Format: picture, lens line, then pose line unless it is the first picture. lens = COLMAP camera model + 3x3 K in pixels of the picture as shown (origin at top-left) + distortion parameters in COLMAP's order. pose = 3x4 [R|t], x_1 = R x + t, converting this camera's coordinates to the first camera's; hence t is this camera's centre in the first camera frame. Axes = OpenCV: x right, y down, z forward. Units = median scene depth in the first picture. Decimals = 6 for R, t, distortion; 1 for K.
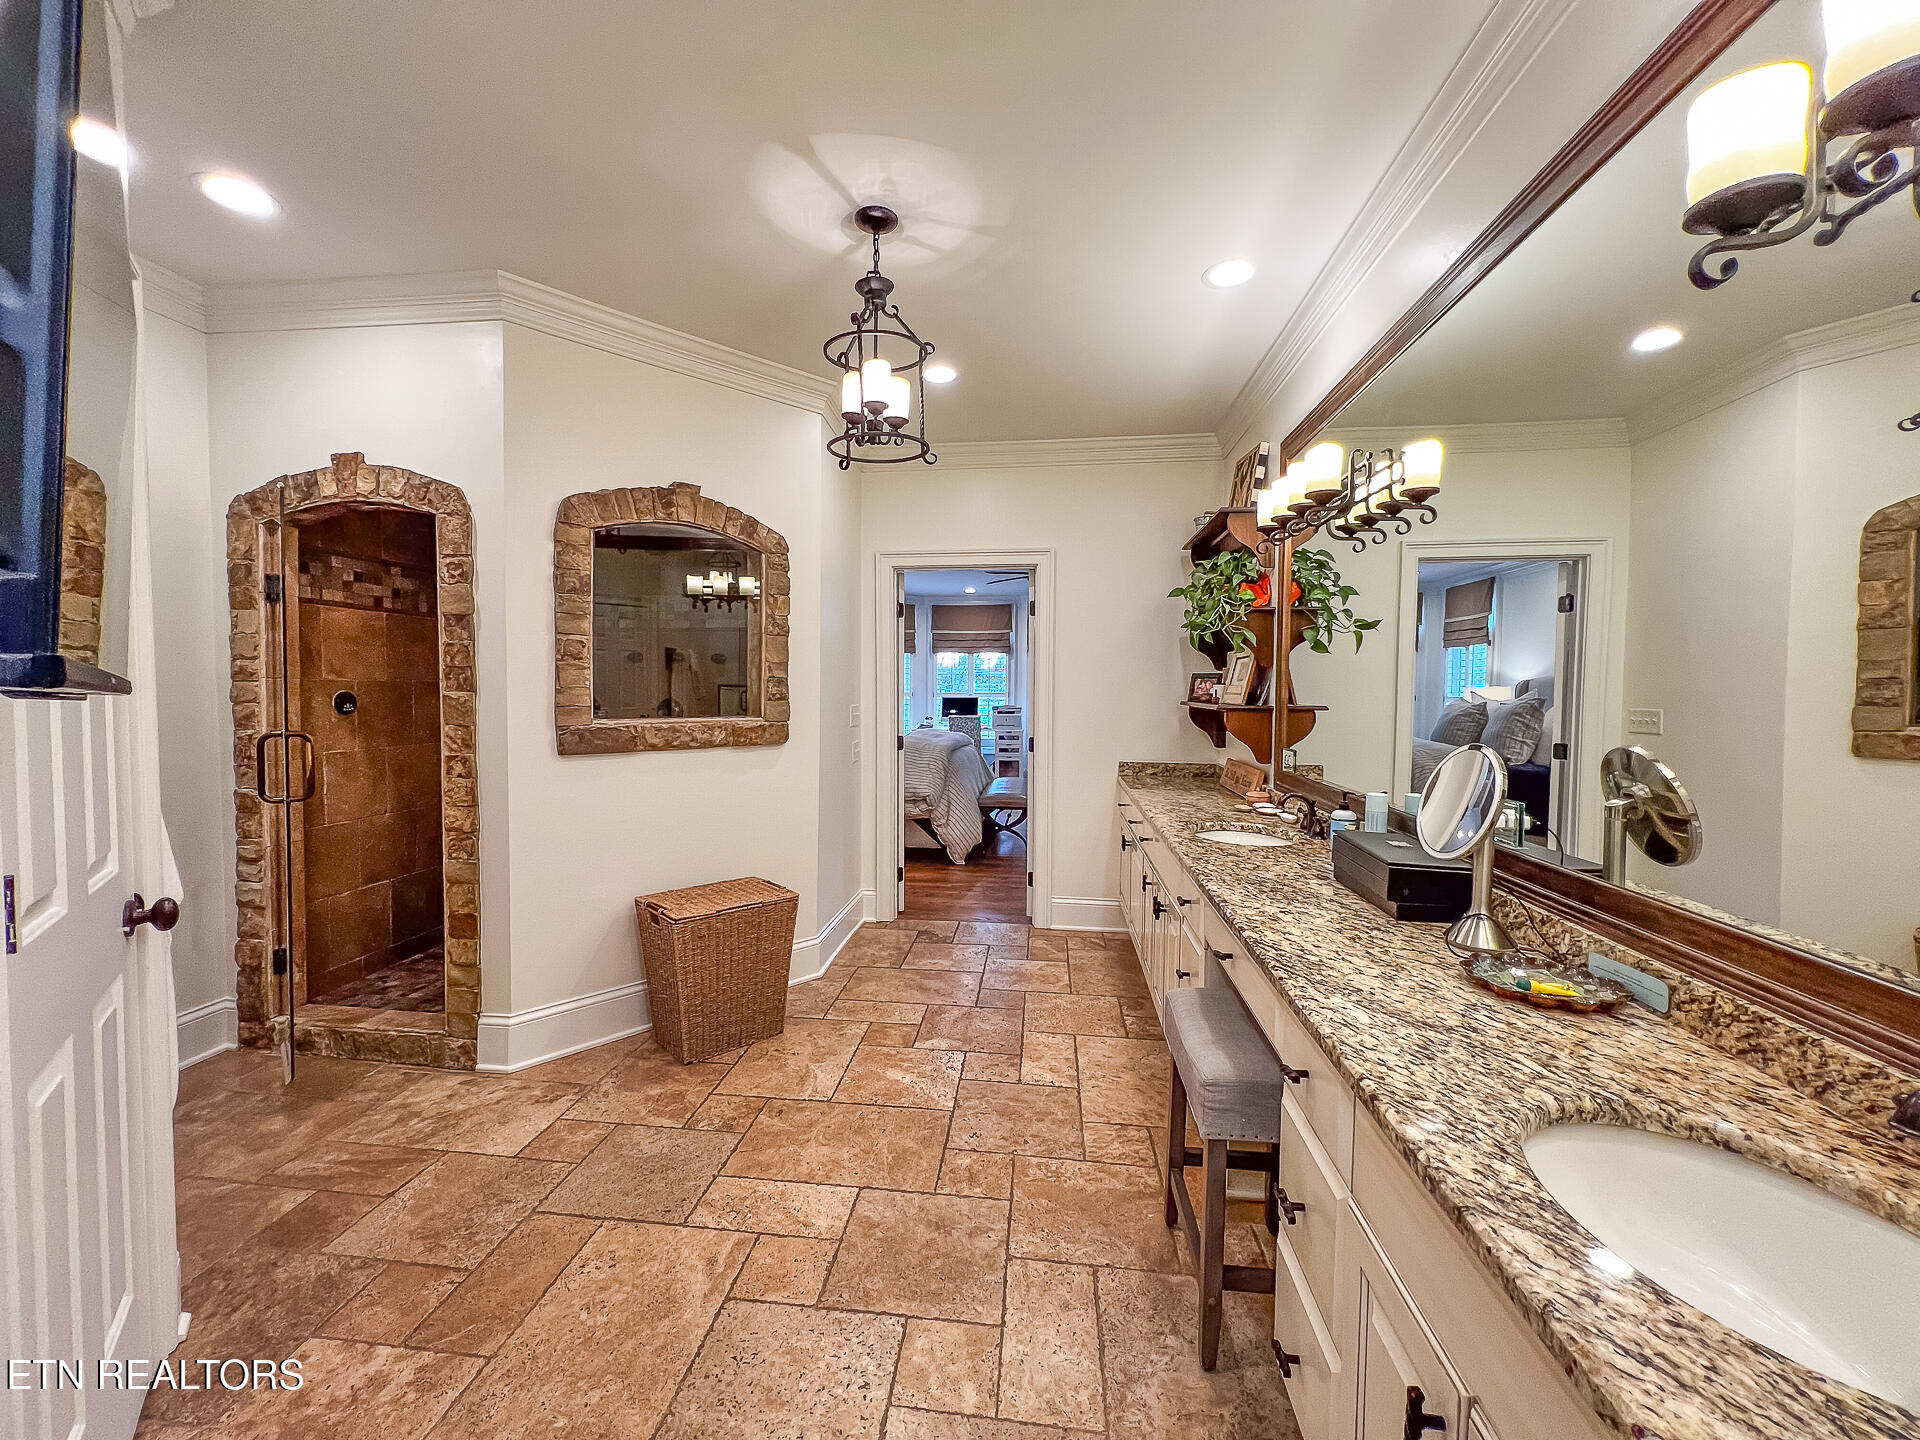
lens RADIAL K [[770.3, 0, 958.0], [0, 770.3, 719.1], [0, 0, 1]] dist [-0.001629, -0.000105]
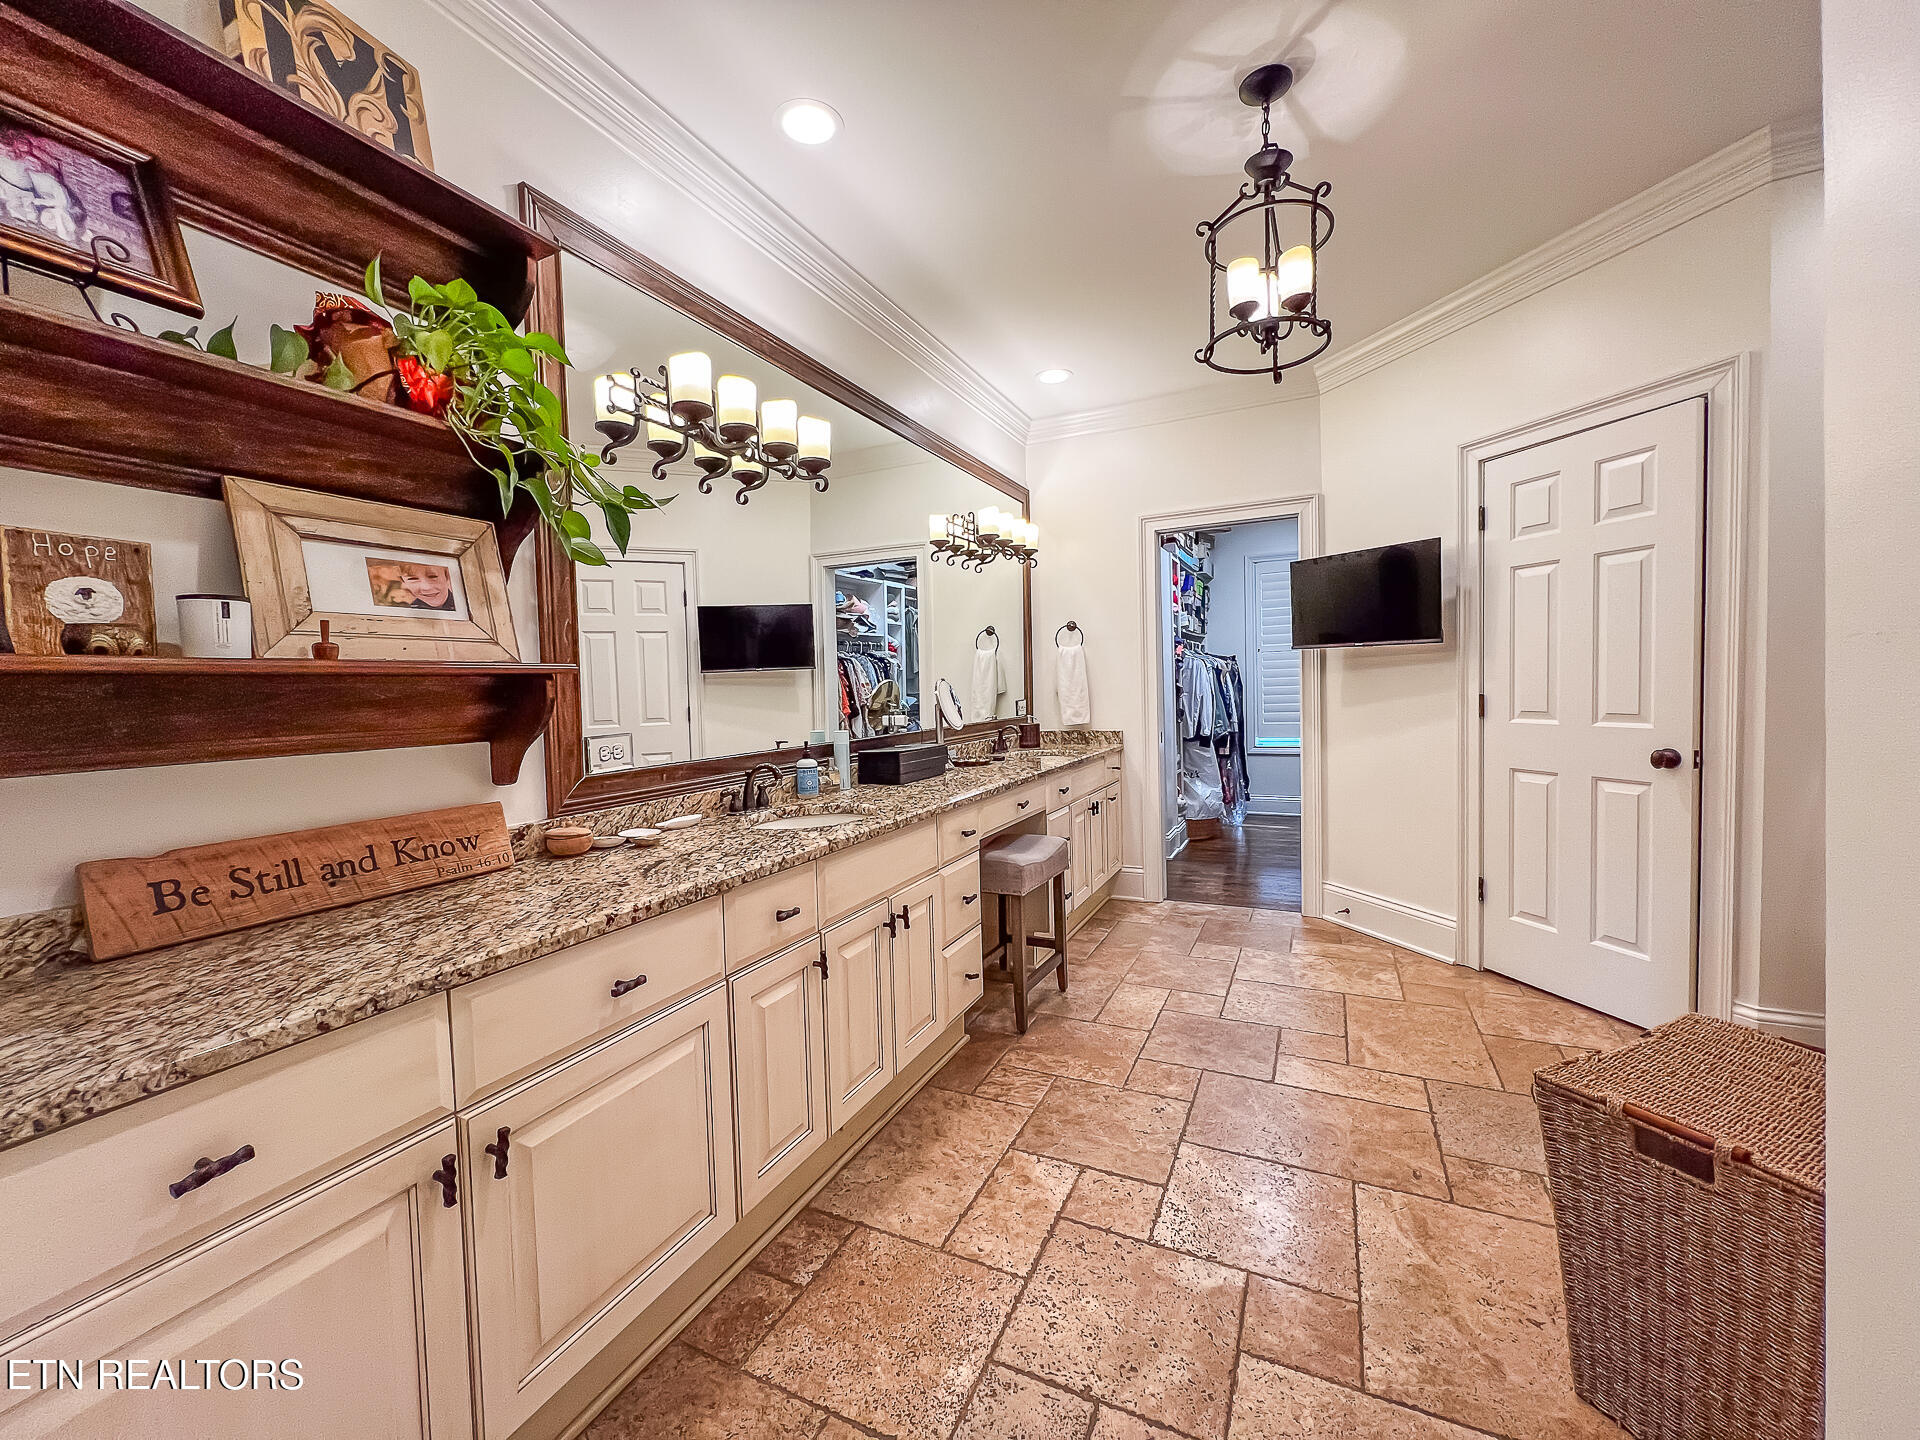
lens RADIAL K [[770.3, 0, 958.4], [0, 770.3, 713.9], [0, 0, 1]] dist [-0.001629, -0.000105]
pose [[-0.945145, 0.004059, 0.326626, -0.098331], [0.032134, 0.996228, 0.080606, -0.042361], [-0.325066, 0.086680, -0.941710, 3.405870]]
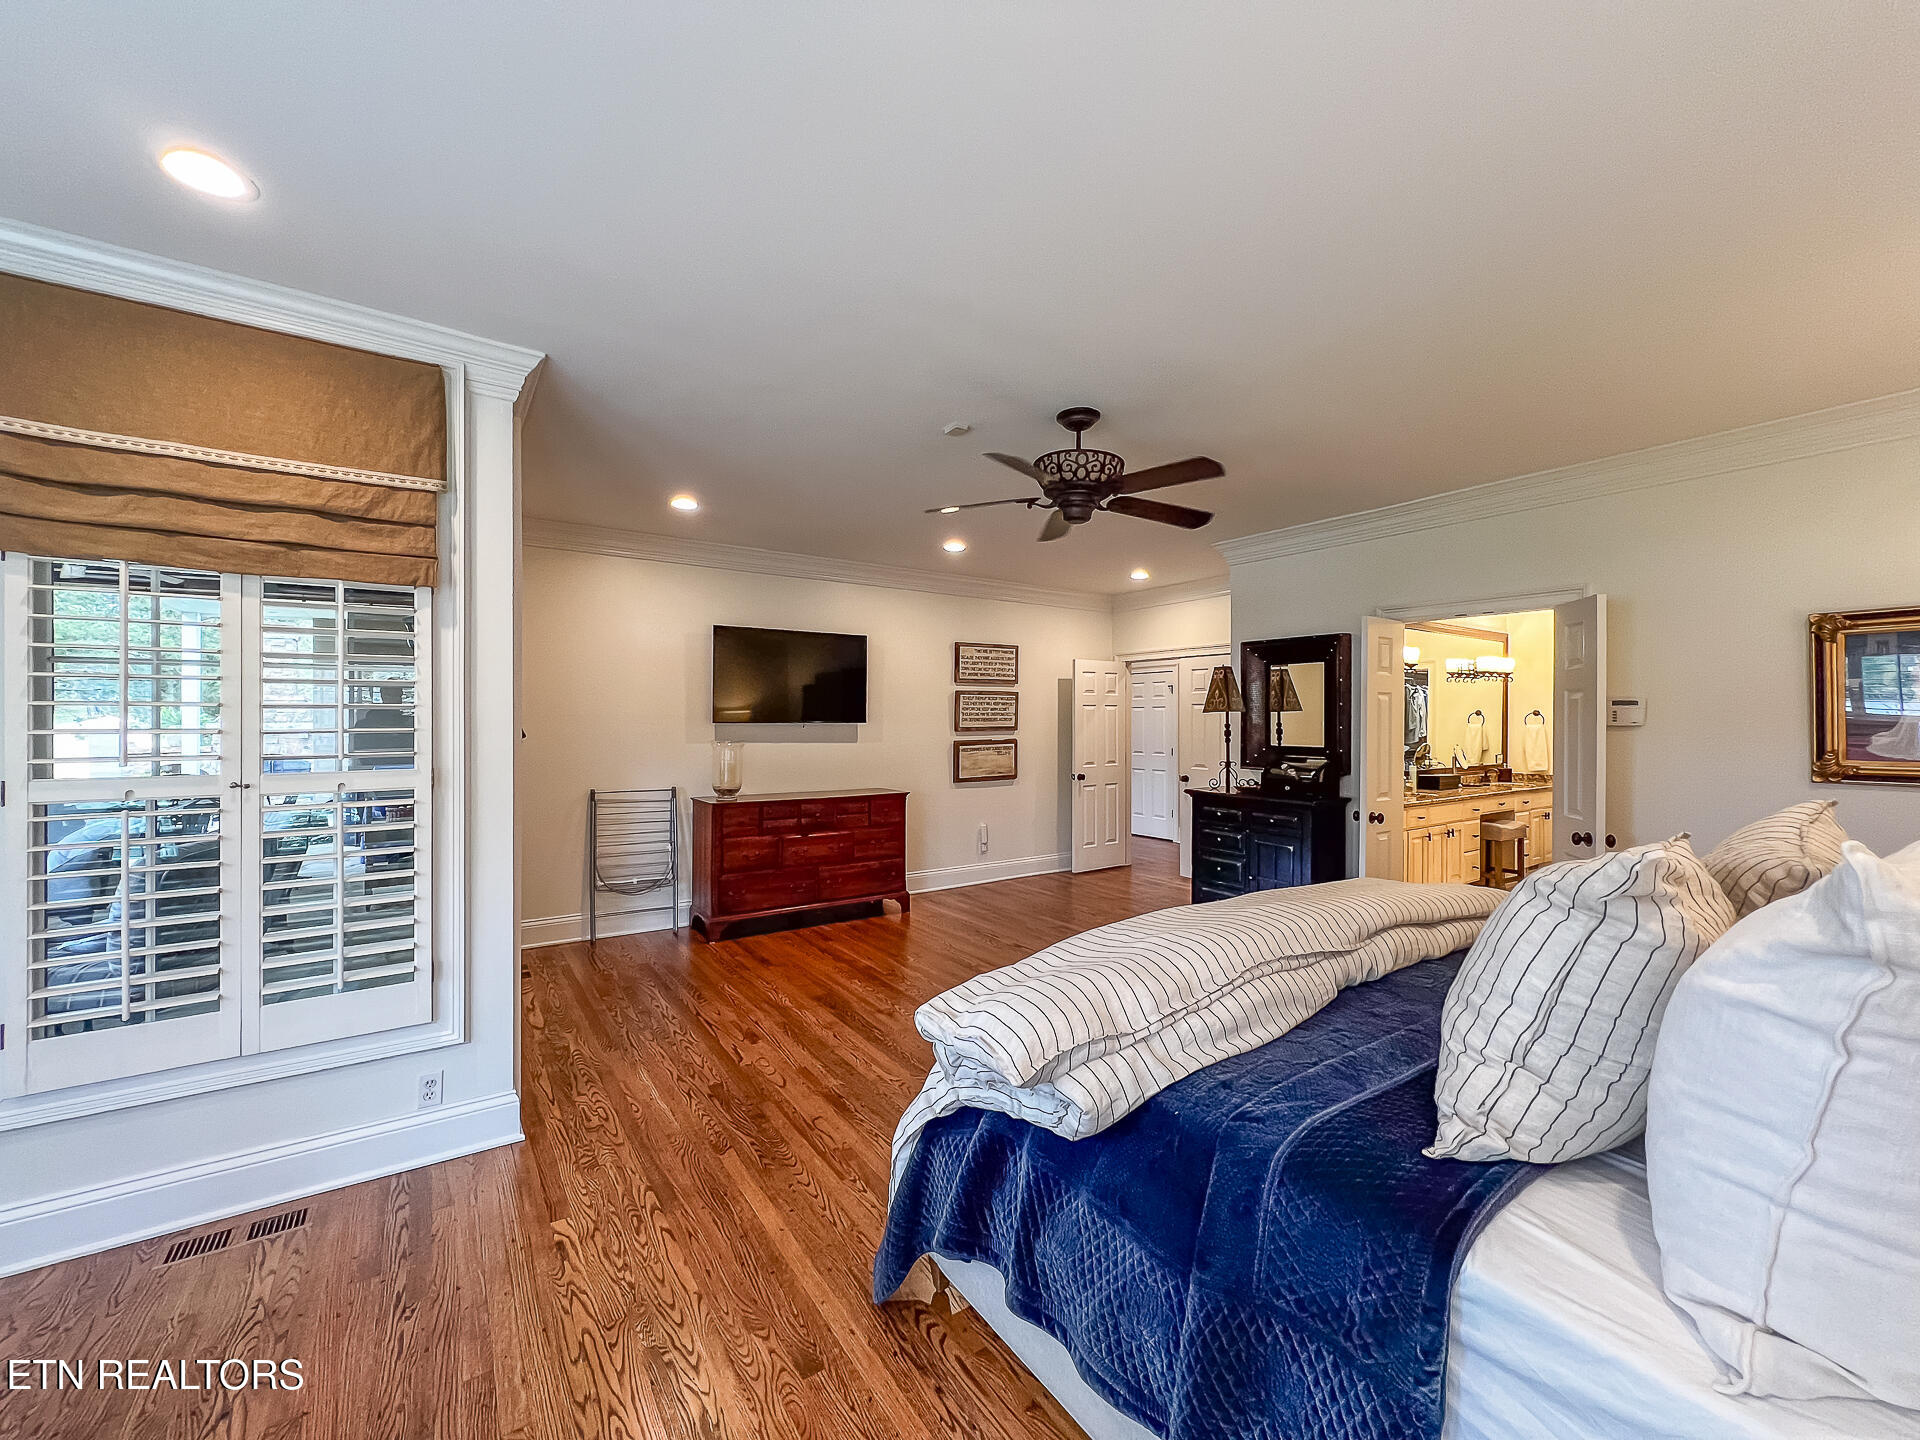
lens RADIAL K [[770.3, 0, 962.7], [0, 770.3, 711.9], [0, 0, 1]] dist [-0.001629, -0.000105]
pose [[-0.664835, -0.008860, 0.746938, -0.753539], [0.018727, 0.999418, 0.028524, -0.319817], [-0.746756, 0.032951, -0.664282, 6.339206]]
